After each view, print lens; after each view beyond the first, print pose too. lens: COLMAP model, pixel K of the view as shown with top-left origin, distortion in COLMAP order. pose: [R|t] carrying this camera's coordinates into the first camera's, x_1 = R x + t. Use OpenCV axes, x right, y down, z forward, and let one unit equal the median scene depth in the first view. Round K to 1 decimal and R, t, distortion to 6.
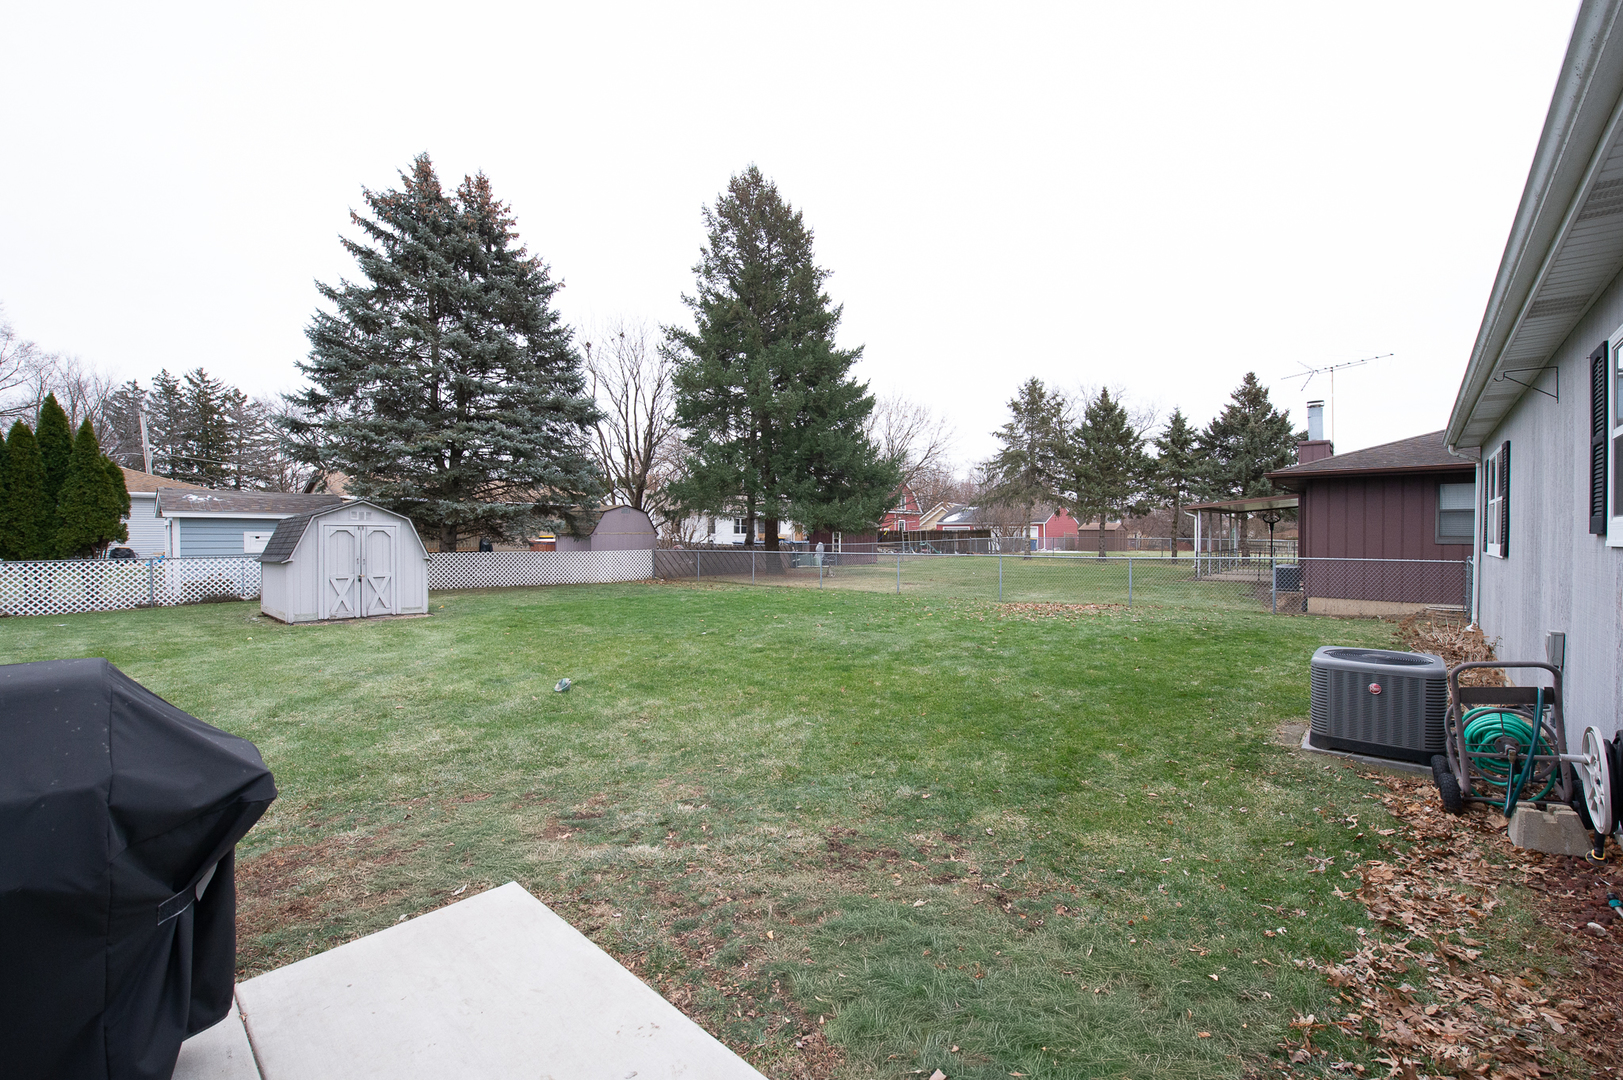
lens RADIAL K [[662.5, 0, 811.5], [0, 662.5, 543.3], [0, 0, 1]] dist [-0.018475, -0.000925]
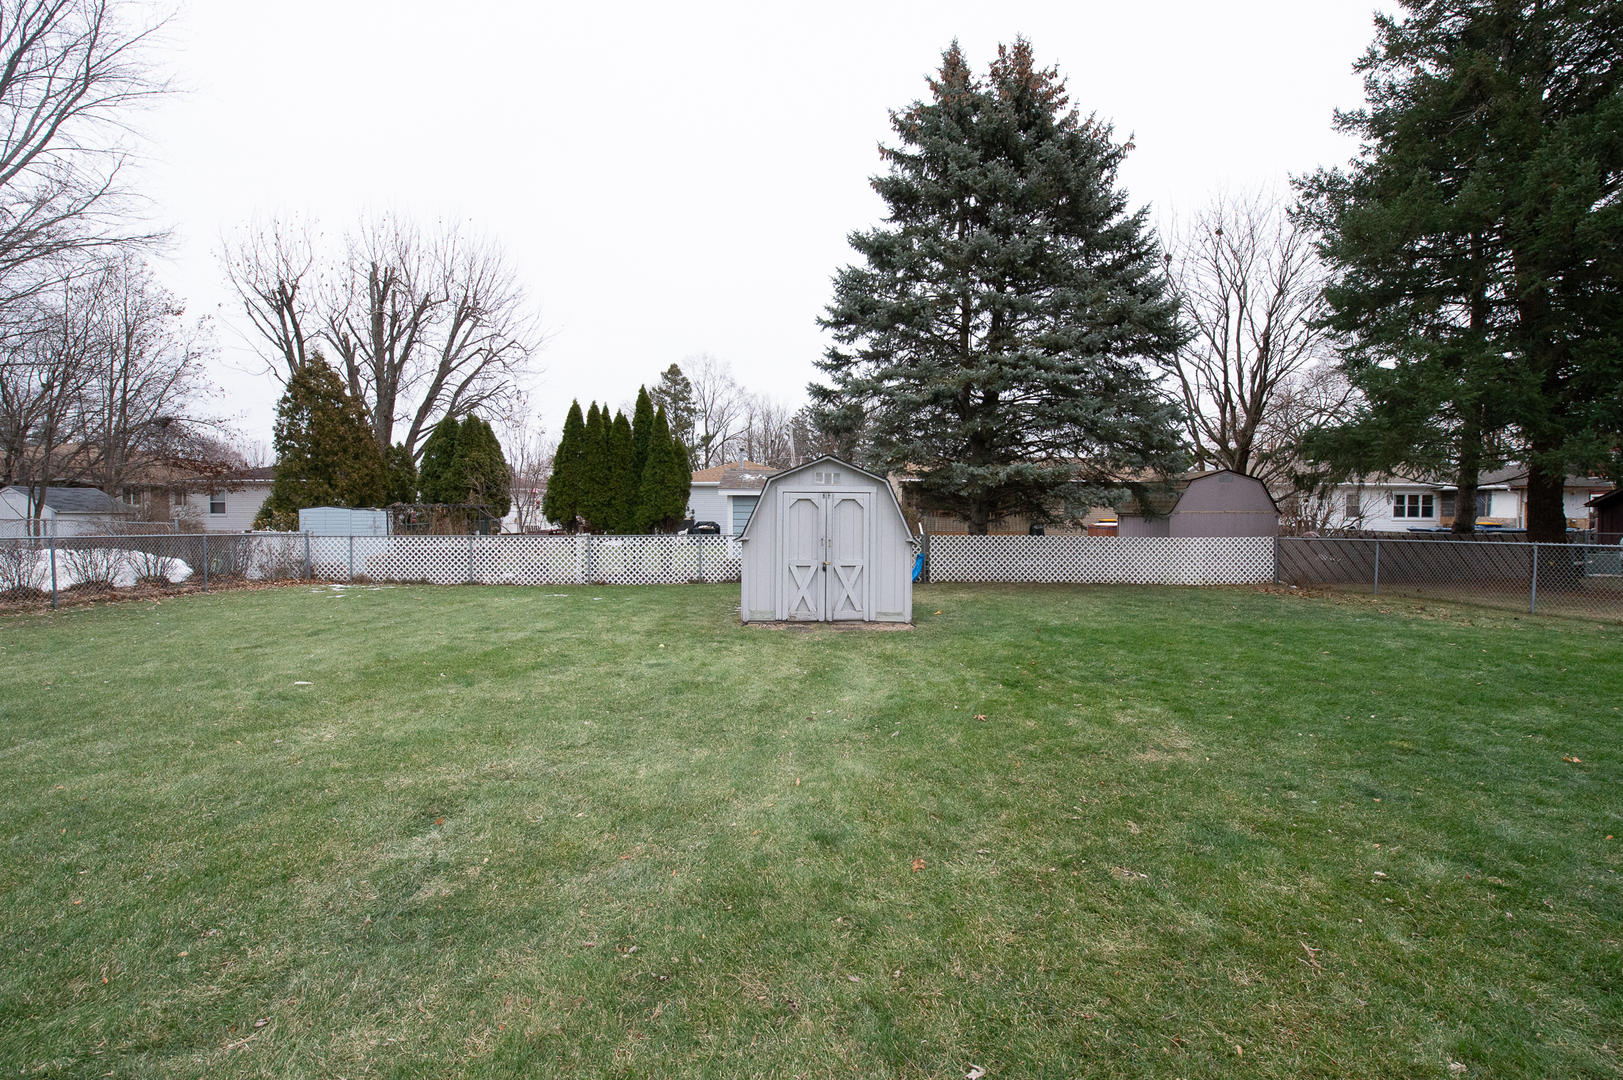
lens RADIAL K [[646.8, 0, 809.0], [0, 646.8, 542.5], [0, 0, 1]] dist [-0.021221, -0.000786]
pose [[0.680361, 0.023772, -0.732491, -0.114051], [-0.010423, 0.999687, 0.022763, 0.007095], [0.732803, -0.007852, 0.680396, 0.311659]]
